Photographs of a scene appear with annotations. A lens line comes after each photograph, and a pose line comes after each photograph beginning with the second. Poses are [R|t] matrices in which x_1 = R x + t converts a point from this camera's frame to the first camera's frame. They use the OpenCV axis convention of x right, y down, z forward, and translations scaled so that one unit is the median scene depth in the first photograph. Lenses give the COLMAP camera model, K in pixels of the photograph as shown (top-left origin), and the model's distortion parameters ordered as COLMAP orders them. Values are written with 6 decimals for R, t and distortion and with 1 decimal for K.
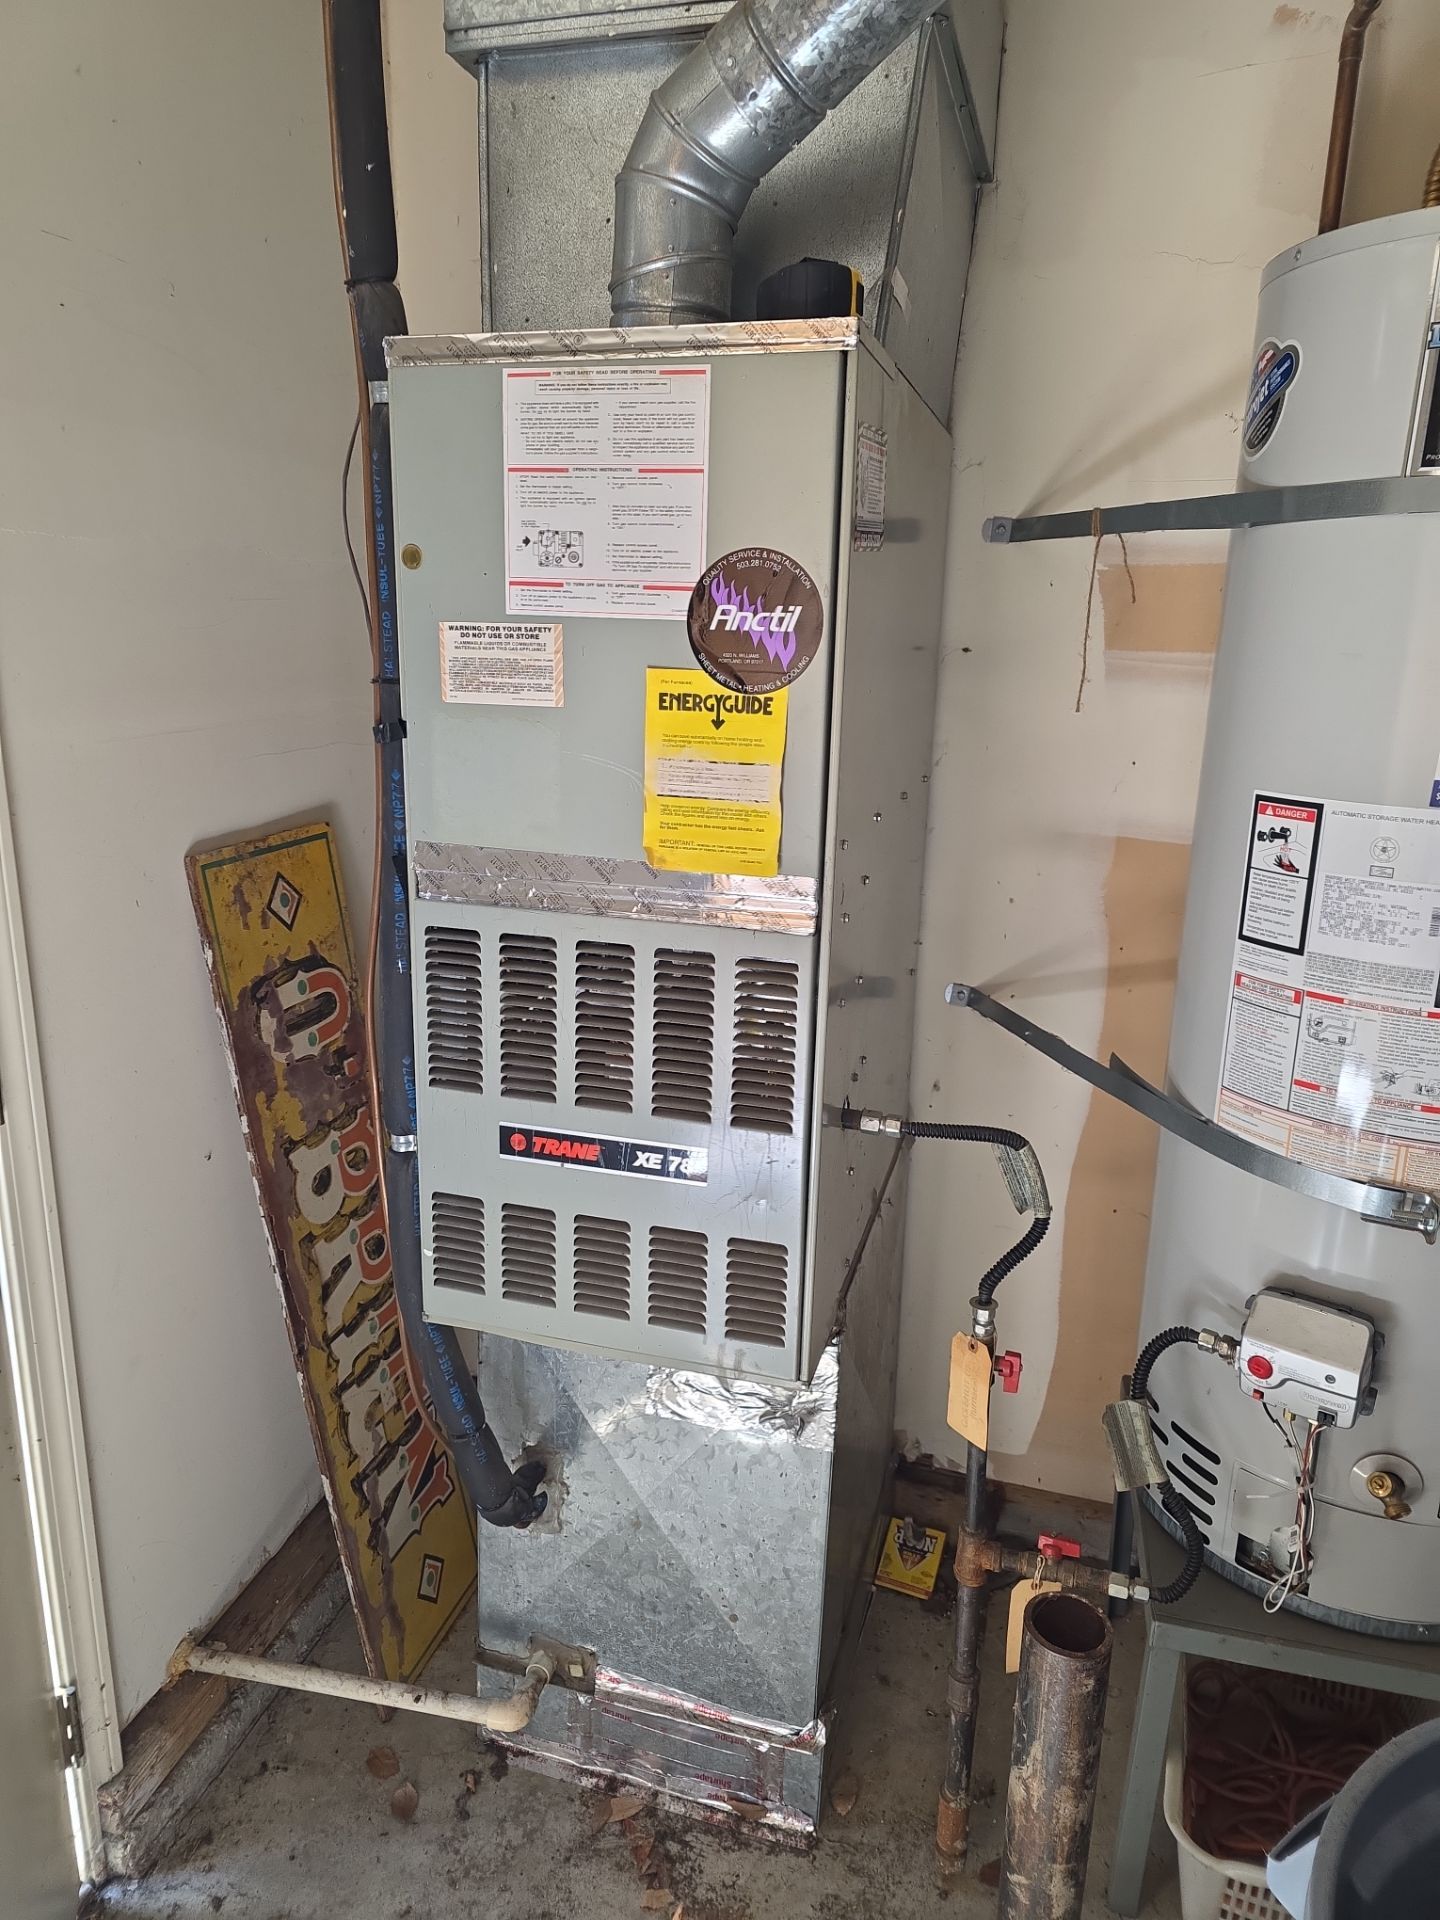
lens RADIAL K [[1294.4, 0, 707.8], [0, 1294.4, 950.7], [0, 0, 1]] dist [0.061571, -0.065336]
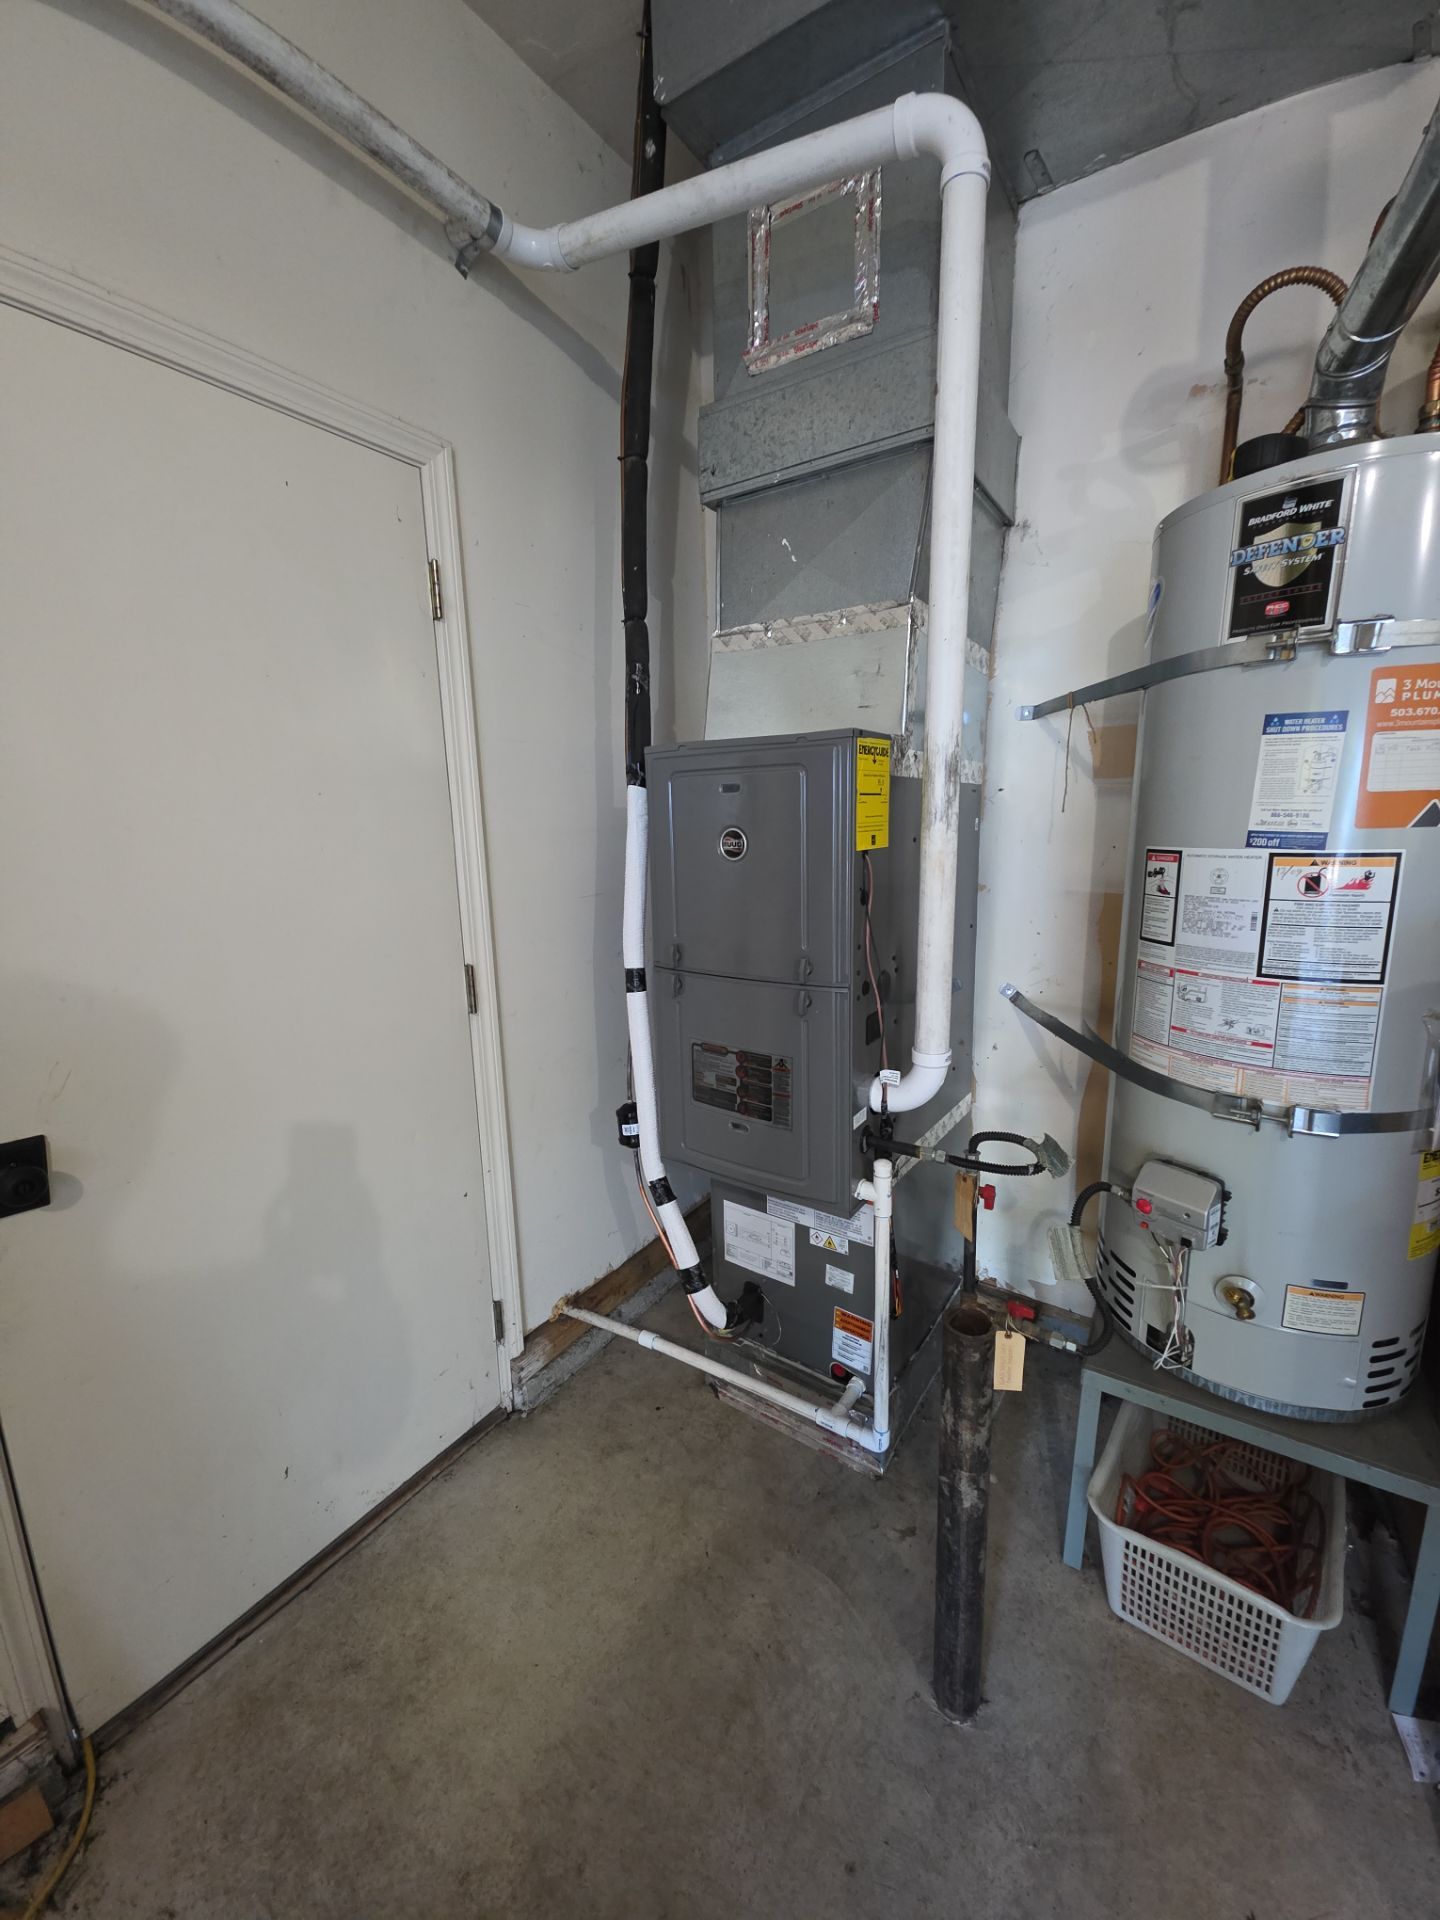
lens RADIAL K [[759.4, 0, 725.4], [0, 759.4, 955.8], [0, 0, 1]] dist [0.010615, -0.006386]
pose [[0.950201, 0.021855, -0.310870, 0.212697], [-0.043701, 0.997026, -0.063483, 0.093208], [0.308558, 0.073907, 0.948330, -0.049357]]
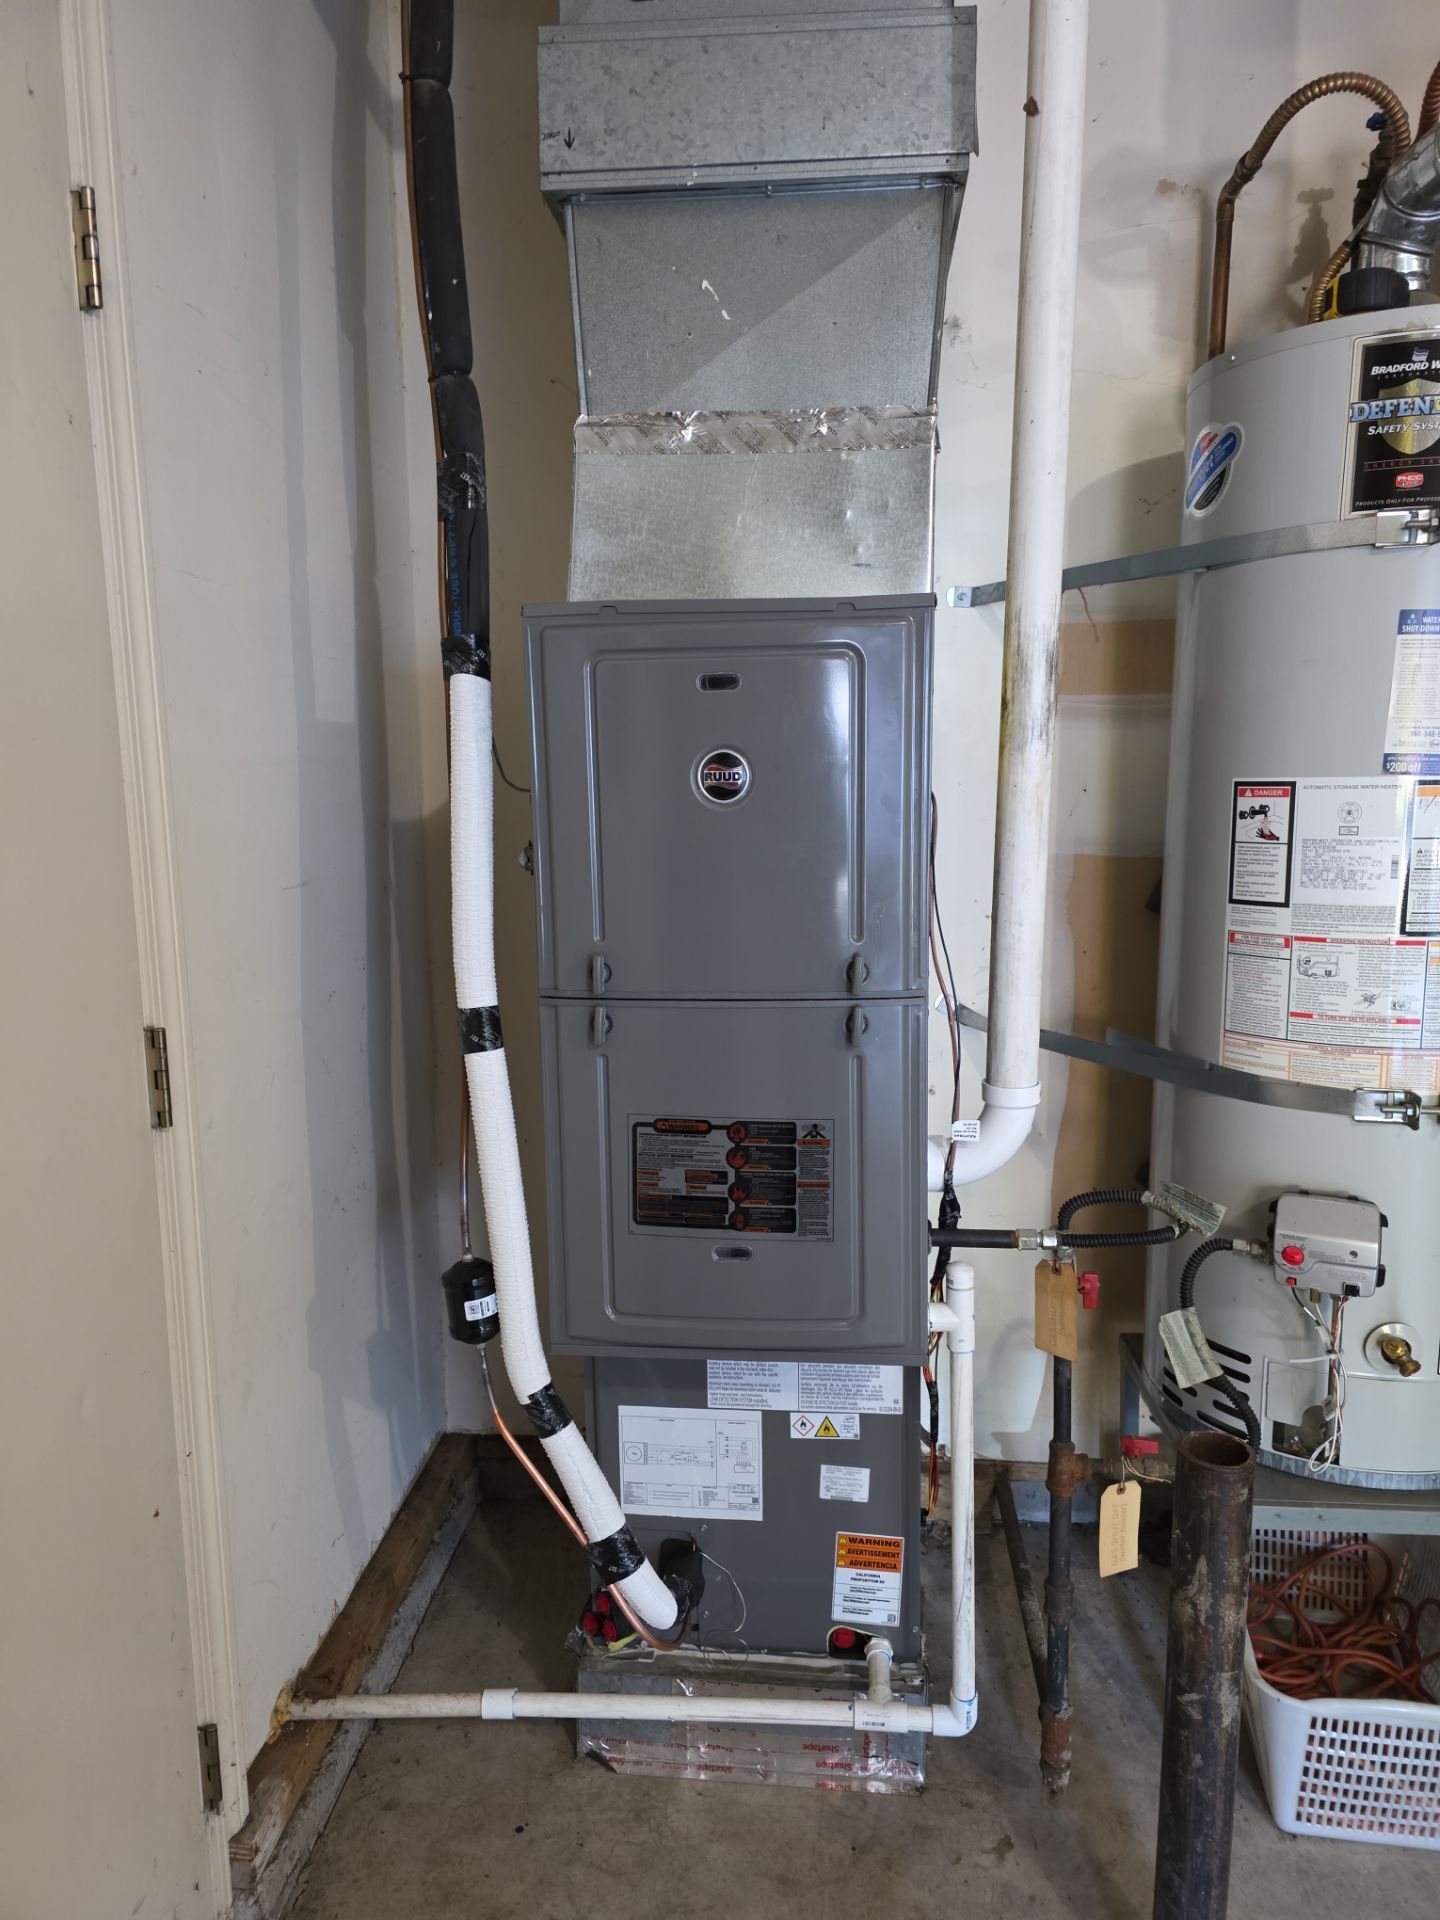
lens RADIAL K [[1294.4, 0, 726.0], [0, 1294.4, 964.0], [0, 0, 1]] dist [0.061571, -0.065336]
pose [[0.981906, -0.055542, 0.181041, -0.269615], [0.073445, 0.992885, -0.093731, 0.125238], [-0.174547, 0.105331, 0.978999, -0.090931]]
